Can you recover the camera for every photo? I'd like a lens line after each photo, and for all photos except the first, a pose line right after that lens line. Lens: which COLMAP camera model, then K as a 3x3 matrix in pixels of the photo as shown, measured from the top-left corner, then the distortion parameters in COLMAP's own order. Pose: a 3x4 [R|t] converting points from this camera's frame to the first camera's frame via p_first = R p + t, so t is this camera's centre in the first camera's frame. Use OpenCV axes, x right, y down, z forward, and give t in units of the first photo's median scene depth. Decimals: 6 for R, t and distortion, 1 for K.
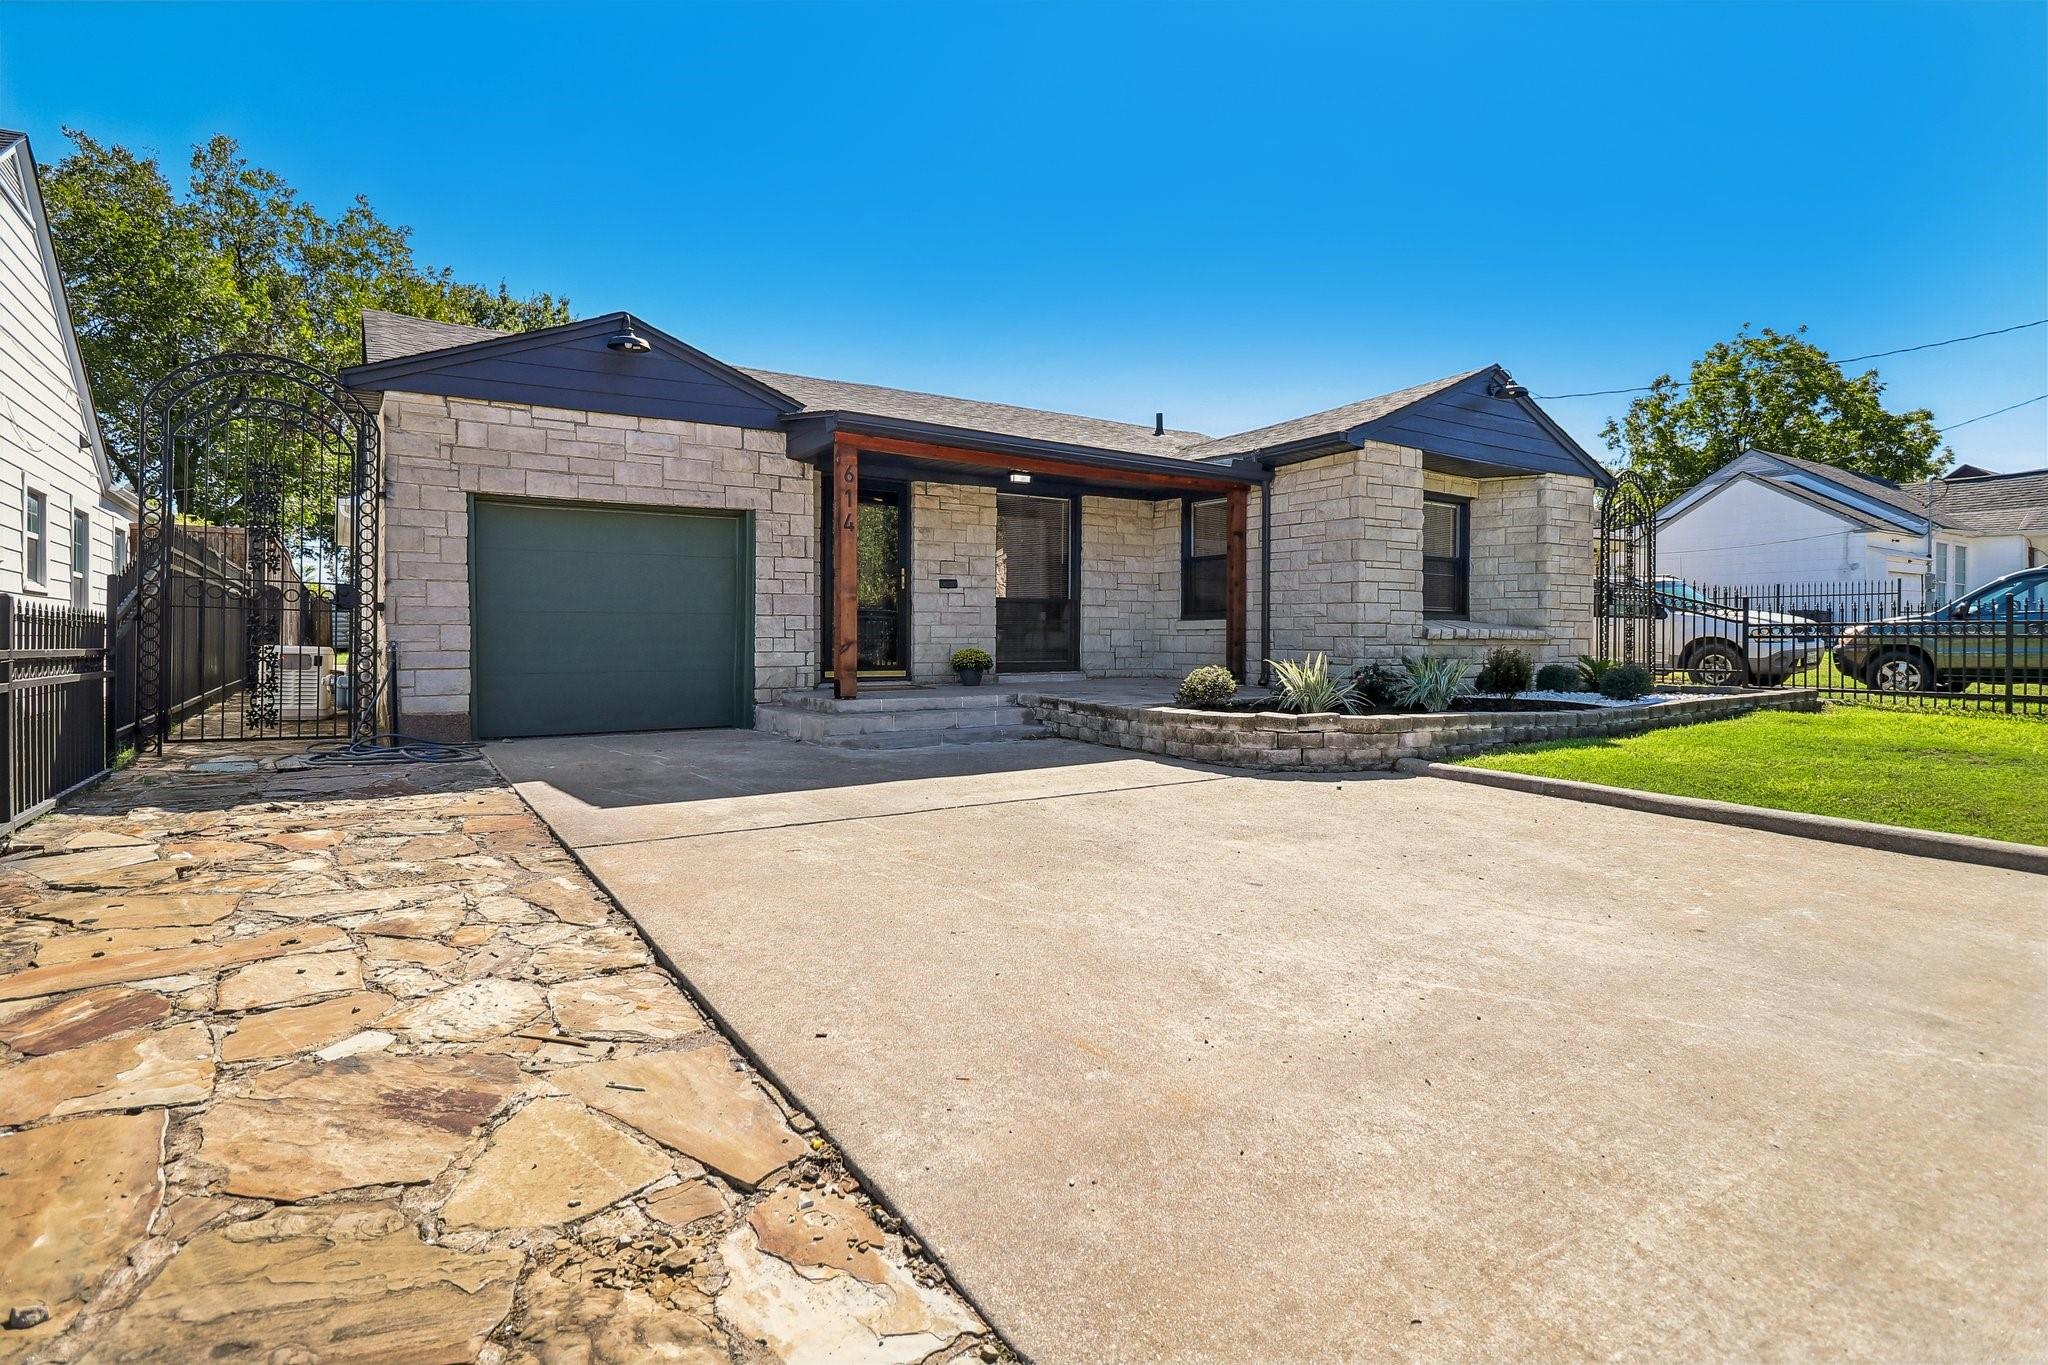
lens RADIAL K [[1011.7, 0, 1023.8], [0, 1011.7, 641.3], [0, 0, 1]] dist [0.001281, 0.000063]
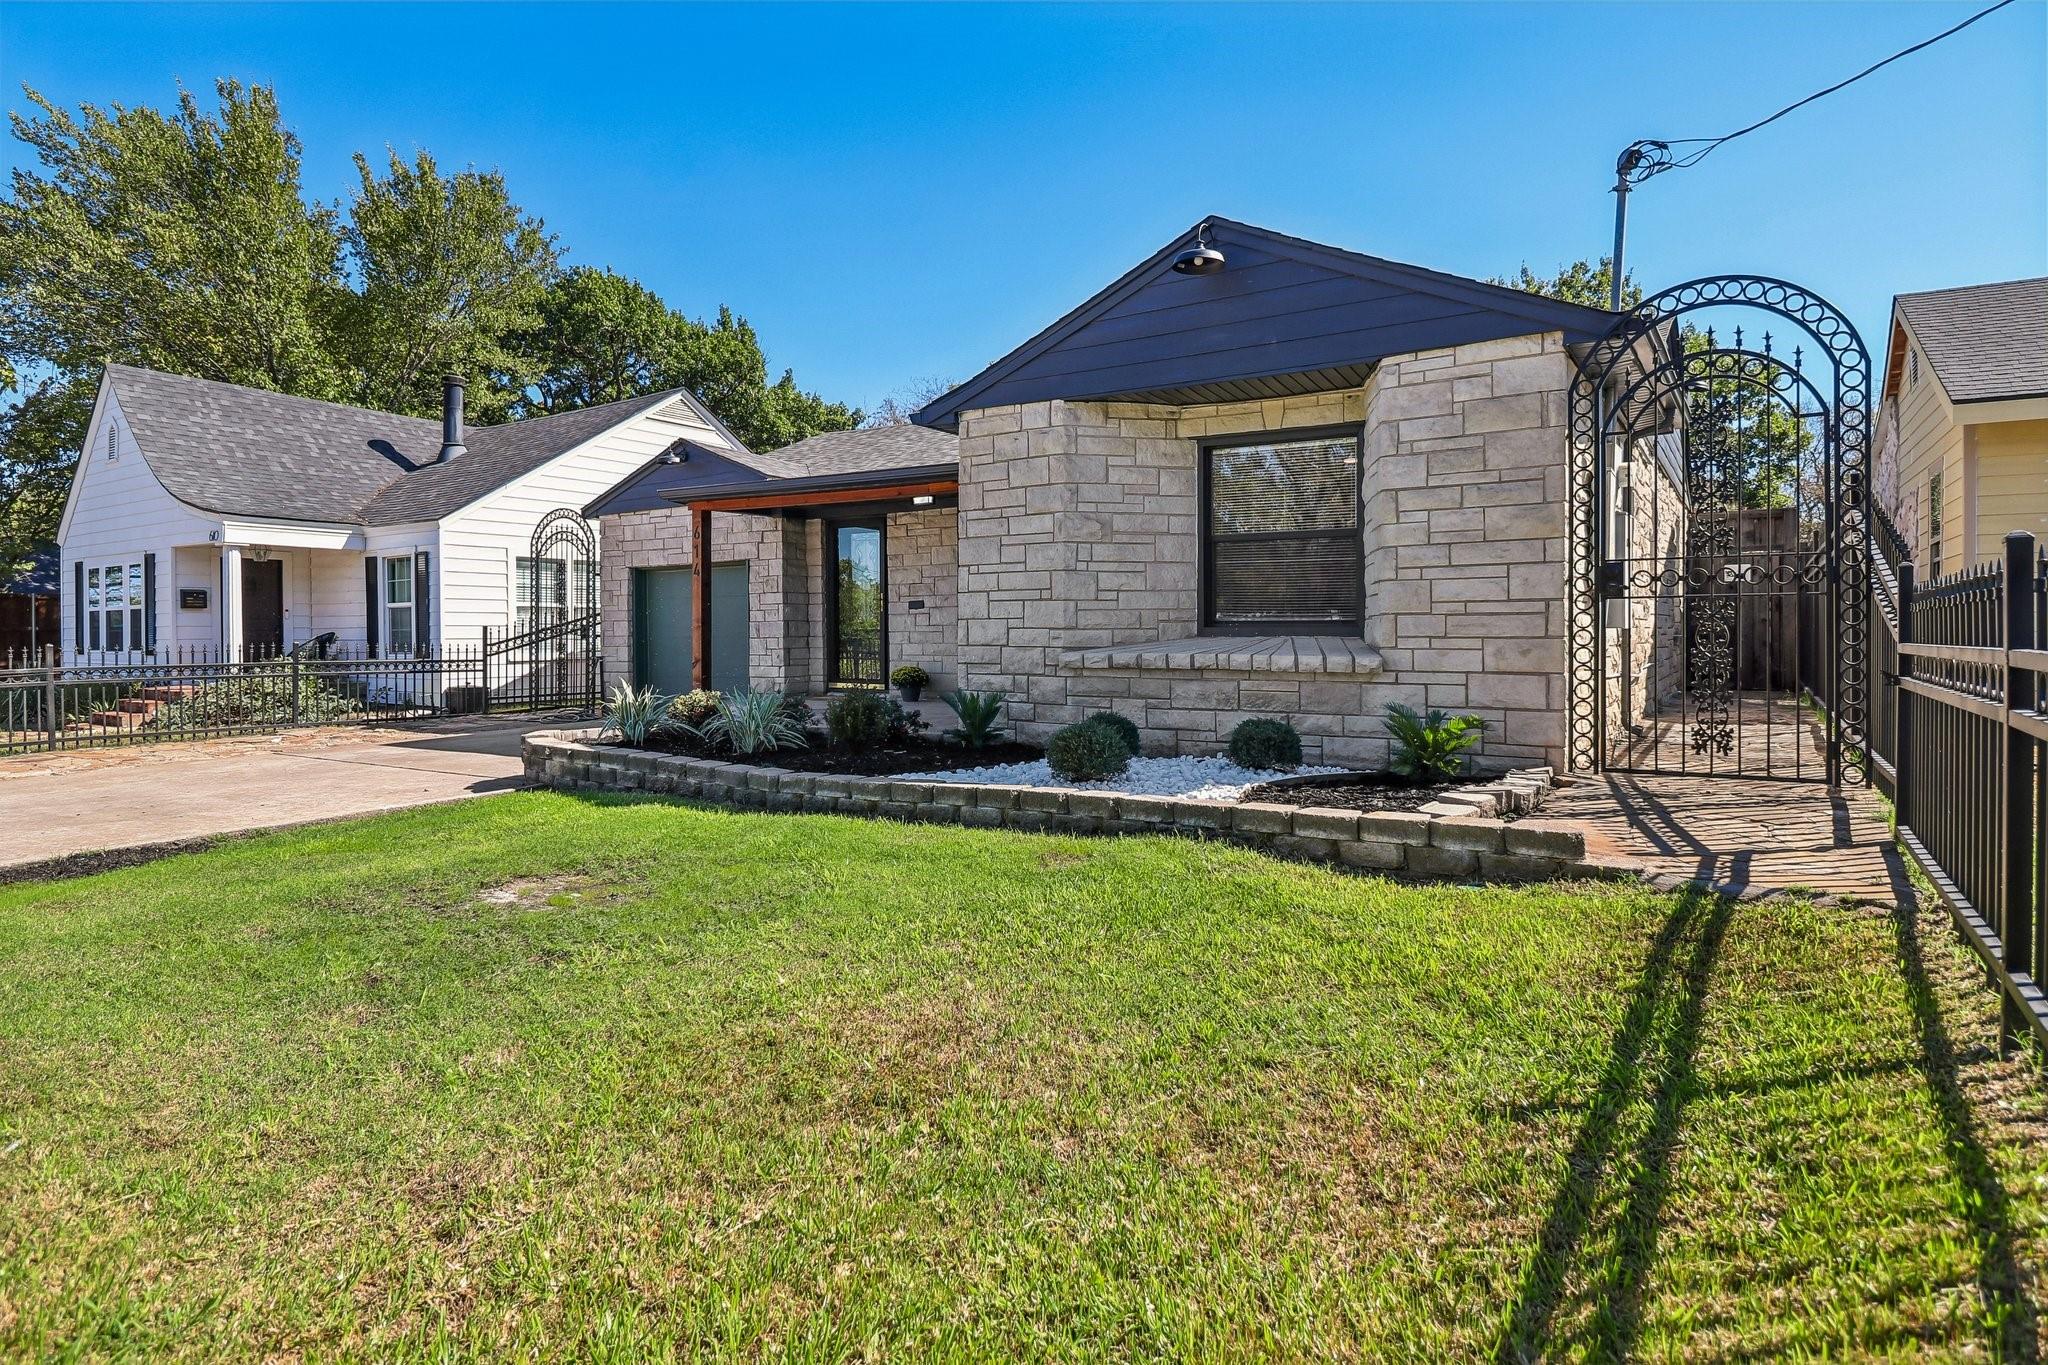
lens RADIAL K [[1108.6, 0, 1024.4], [0, 1108.6, 639.4], [0, 0, 1]] dist [-0.001302, -0.000025]
pose [[0.405252, 0.000372, -0.914205, 1.036024], [0.001559, 0.999998, 0.001097, -0.021455], [0.914204, -0.001870, 0.405251, 0.629024]]
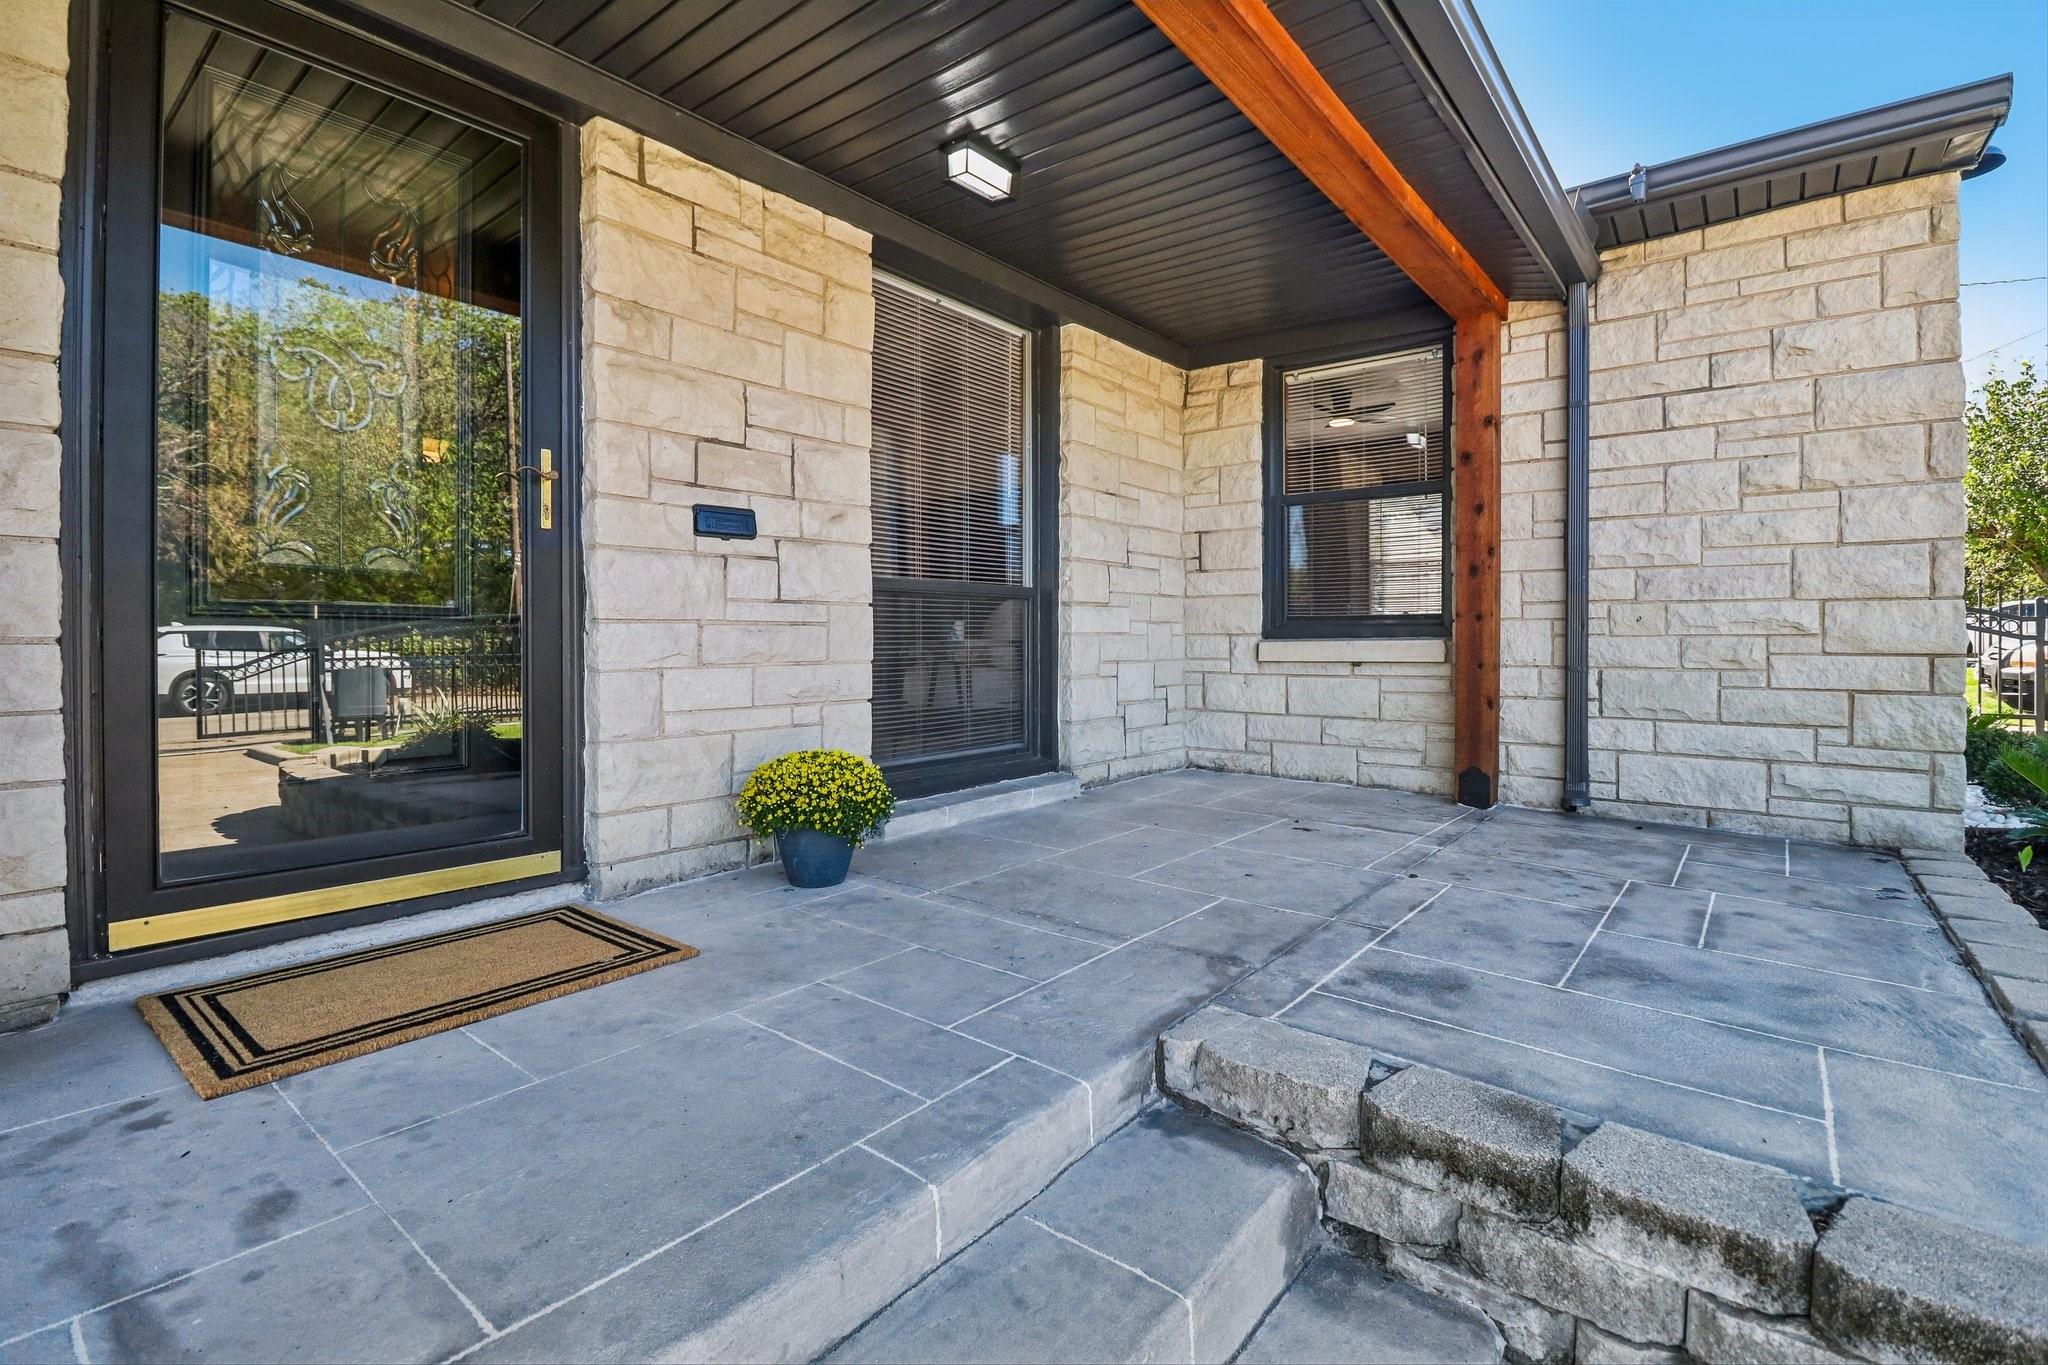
lens RADIAL K [[942.0, 0, 1018.7], [0, 942.0, 642.3], [0, 0, 1]] dist [0.000141, -0.011057]
pose [[0.953636, -0.005049, 0.300919, -0.075381], [0.005450, 0.999985, -0.000491, -0.022202], [-0.300912, 0.002108, 0.953649, 0.718936]]
